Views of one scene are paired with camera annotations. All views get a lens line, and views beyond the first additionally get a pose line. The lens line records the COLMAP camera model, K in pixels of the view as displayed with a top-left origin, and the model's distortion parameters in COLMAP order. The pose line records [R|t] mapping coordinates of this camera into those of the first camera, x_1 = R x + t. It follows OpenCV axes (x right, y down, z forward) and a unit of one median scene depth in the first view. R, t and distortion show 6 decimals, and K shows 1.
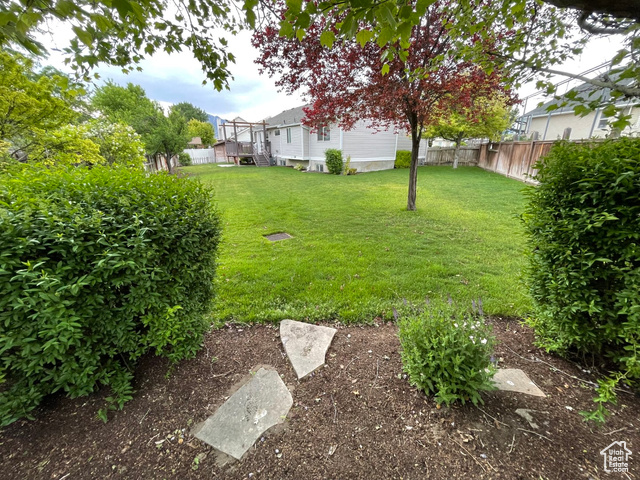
lens RADIAL K [[259.1, 0, 318.9], [0, 259.1, 236.0], [0, 0, 1]] dist [-0.001444, -0.000635]
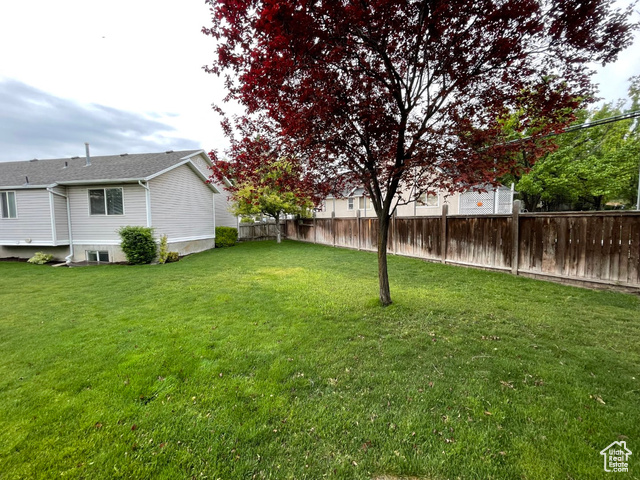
lens RADIAL K [[259.1, 0, 320.6], [0, 259.1, 236.8], [0, 0, 1]] dist [-0.001444, -0.000635]
pose [[0.644711, -0.048506, 0.762886, -0.113298], [0.256264, 0.953950, -0.155913, -0.072663], [-0.720192, 0.296019, 0.627452, 0.212646]]
